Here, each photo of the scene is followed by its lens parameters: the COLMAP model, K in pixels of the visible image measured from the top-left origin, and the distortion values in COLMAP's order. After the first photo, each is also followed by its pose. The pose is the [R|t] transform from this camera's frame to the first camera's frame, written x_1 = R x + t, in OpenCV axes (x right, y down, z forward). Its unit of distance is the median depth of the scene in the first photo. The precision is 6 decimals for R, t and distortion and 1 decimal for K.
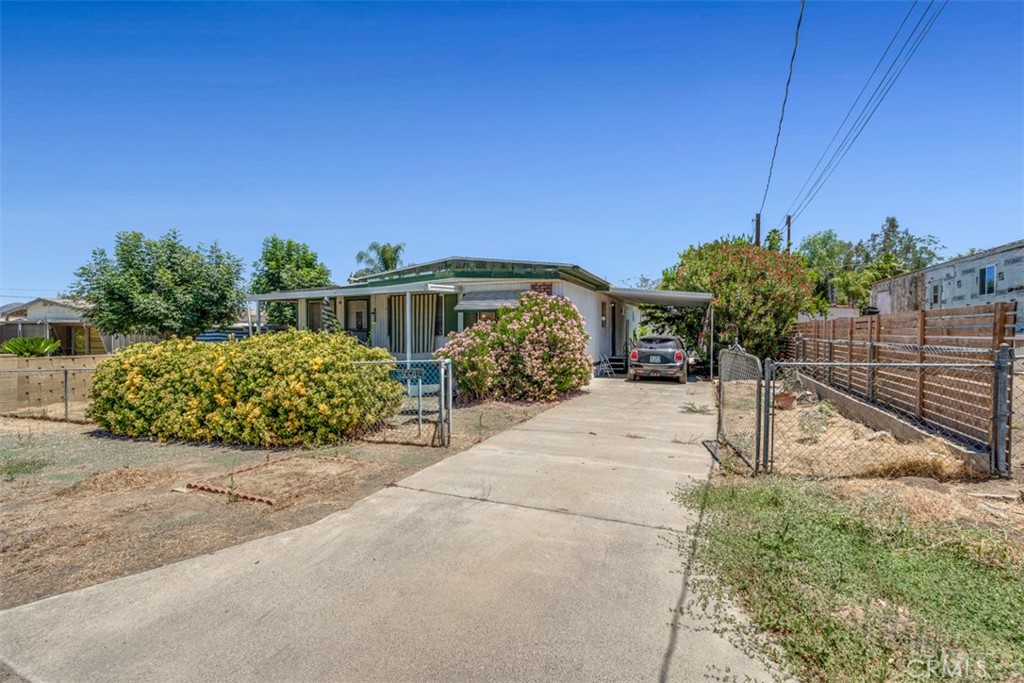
lens RADIAL K [[450.4, 0, 515.8], [0, 450.4, 339.8], [0, 0, 1]] dist [-0.002662, -0.001700]
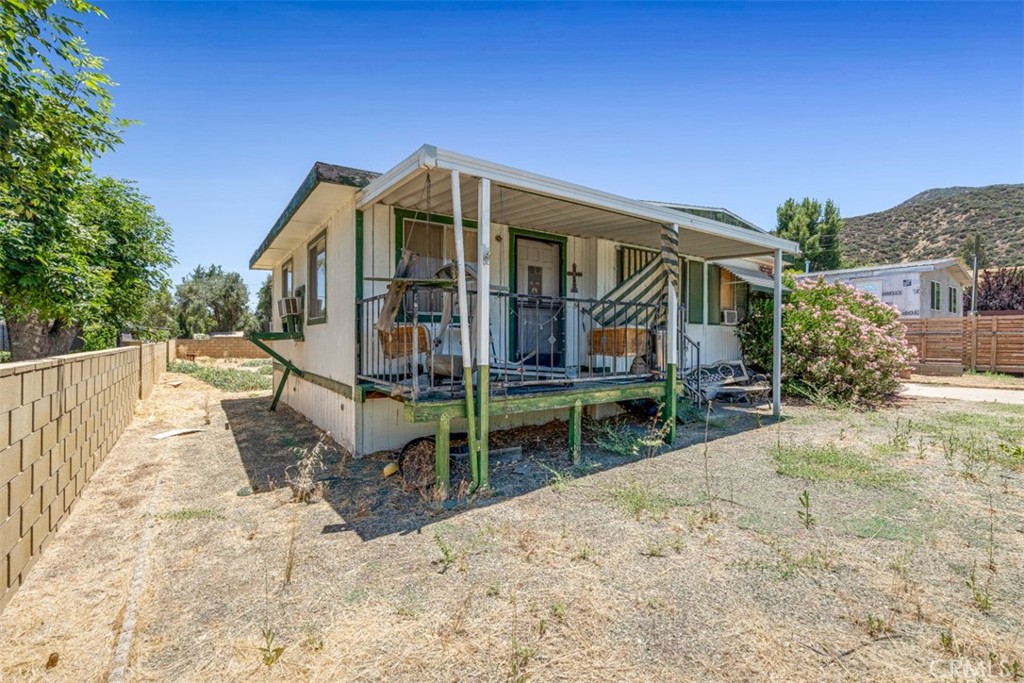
lens RADIAL K [[450.4, 0, 508.6], [0, 450.4, 340.8], [0, 0, 1]] dist [-0.002662, -0.001700]
pose [[0.530551, 0.001820, 0.847651, -0.819980], [0.006900, 0.999955, -0.006466, 0.019710], [-0.847625, 0.009279, 0.530515, 0.834025]]
